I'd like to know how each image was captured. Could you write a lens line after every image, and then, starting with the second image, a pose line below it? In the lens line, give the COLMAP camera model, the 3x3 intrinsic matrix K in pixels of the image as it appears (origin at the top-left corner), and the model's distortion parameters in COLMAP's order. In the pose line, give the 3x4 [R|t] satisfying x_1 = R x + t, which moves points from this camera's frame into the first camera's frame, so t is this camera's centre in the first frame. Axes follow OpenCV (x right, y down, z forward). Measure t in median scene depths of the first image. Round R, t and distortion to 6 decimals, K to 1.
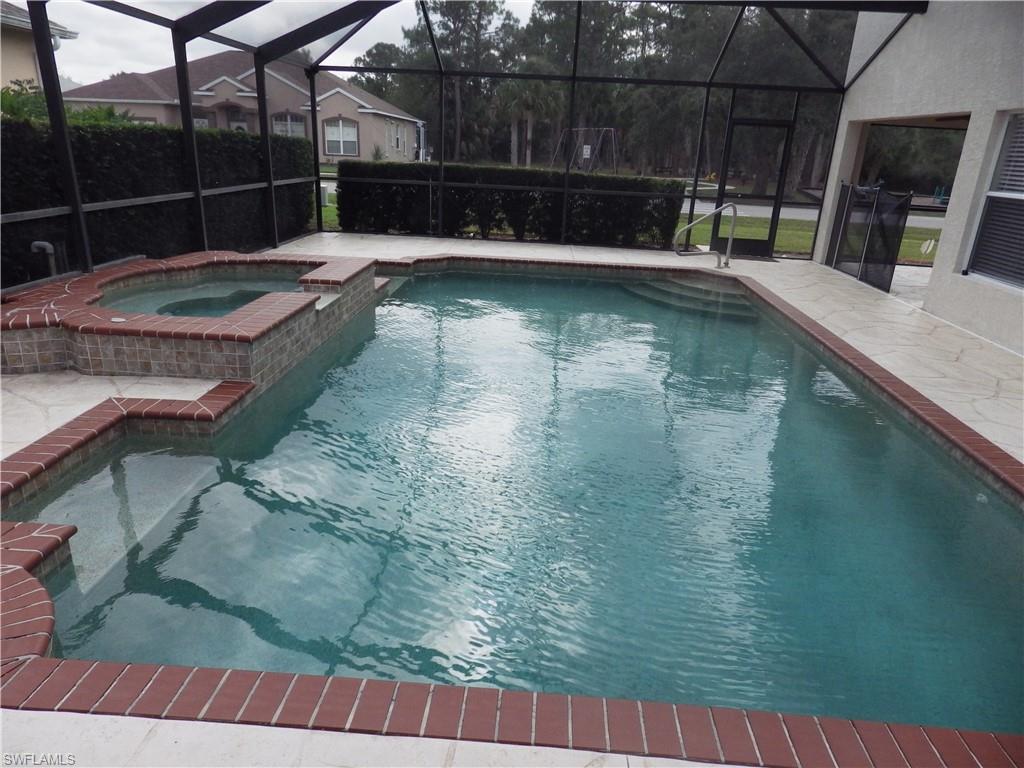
lens RADIAL K [[683.0, 0, 512.6], [0, 683.0, 388.3], [0, 0, 1]] dist [-0.005578, -0.001990]
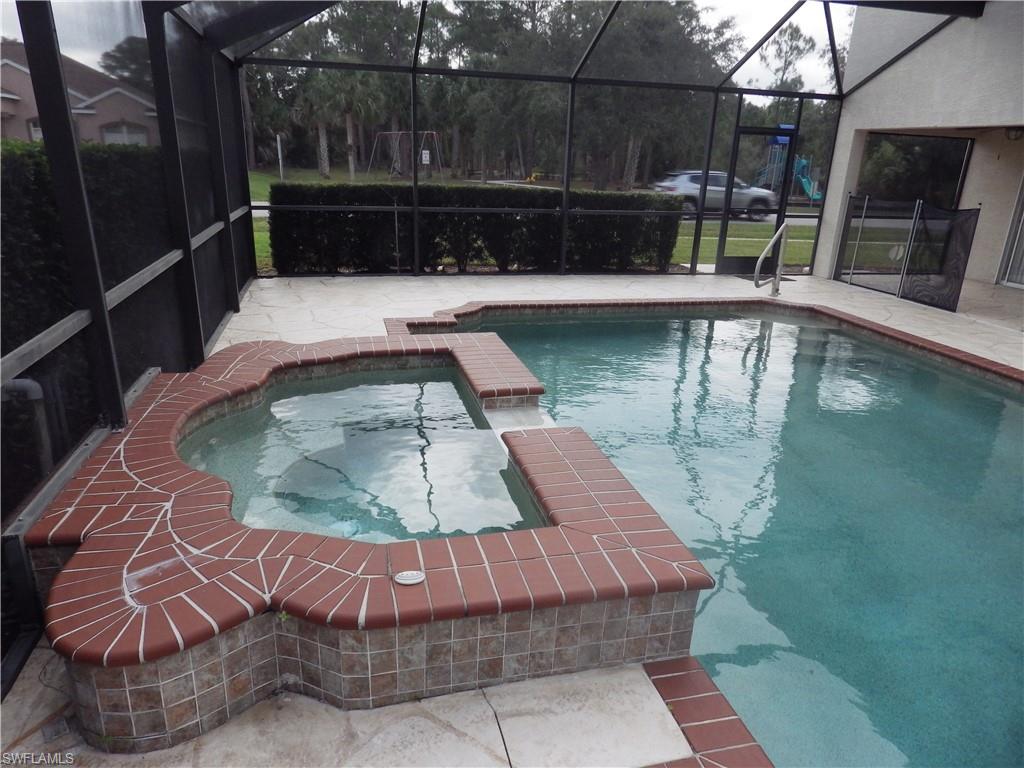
lens RADIAL K [[683.0, 0, 506.4], [0, 683.0, 387.2], [0, 0, 1]] dist [-0.005578, -0.001990]
pose [[0.957426, -0.107916, 0.267748, -0.247733], [0.108749, 0.994000, 0.011762, -0.091740], [-0.267410, 0.017856, 0.963417, 0.204129]]
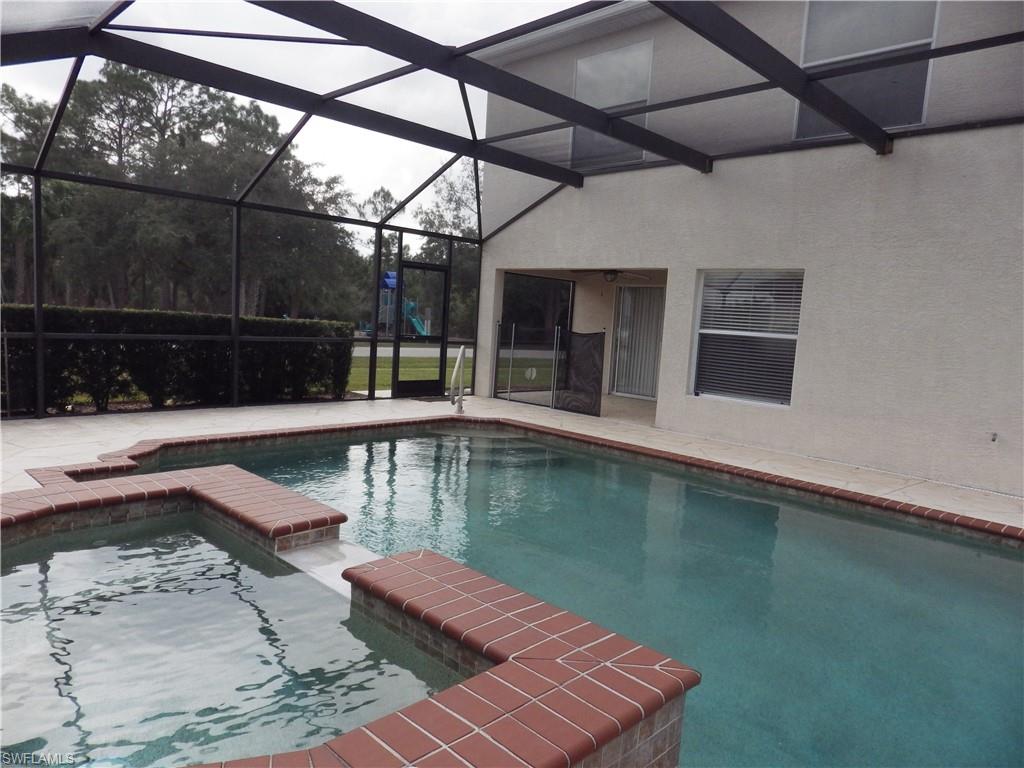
lens RADIAL K [[683.0, 0, 515.3], [0, 683.0, 384.4], [0, 0, 1]] dist [-0.005578, -0.001990]
pose [[0.657232, -0.085070, 0.748872, -0.303165], [0.230330, 0.968745, -0.092097, -0.095718], [-0.717631, 0.233017, 0.656284, 0.276139]]
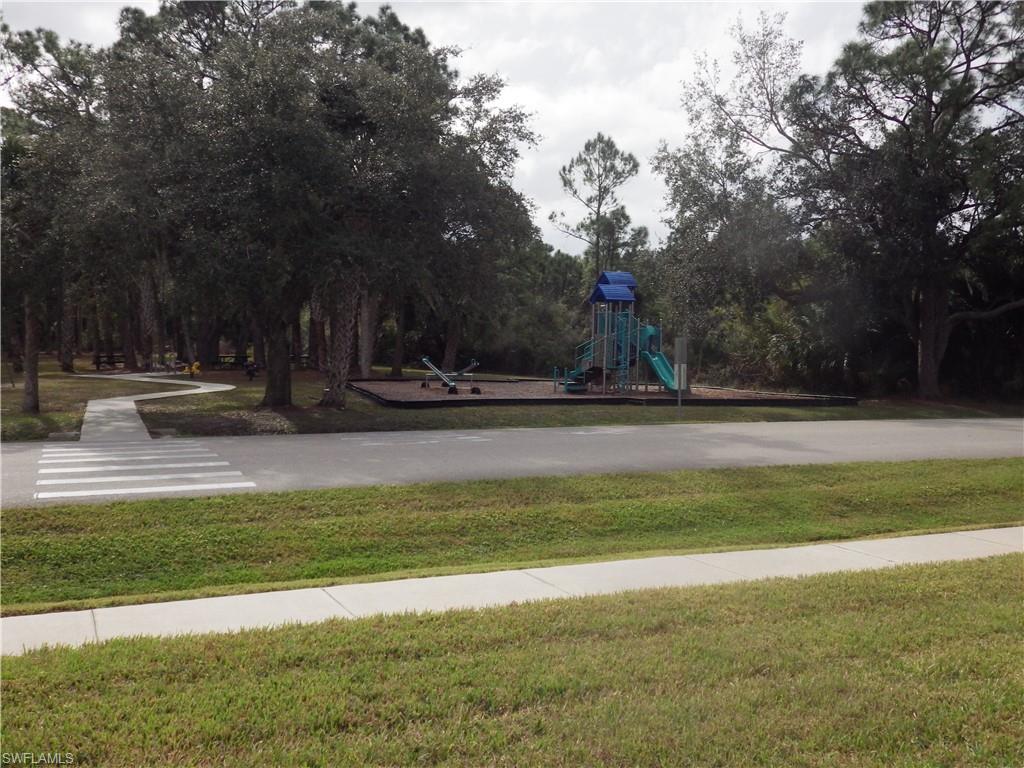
lens RADIAL K [[1001.8, 0, 512.9], [0, 1001.8, 393.6], [0, 0, 1]] dist [-0.012746, 0.000000]
pose [[0.846147, -0.067670, 0.528636, 0.393902], [0.204443, 0.957236, -0.204702, -0.346948], [-0.492177, 0.281284, 0.823797, 1.015479]]
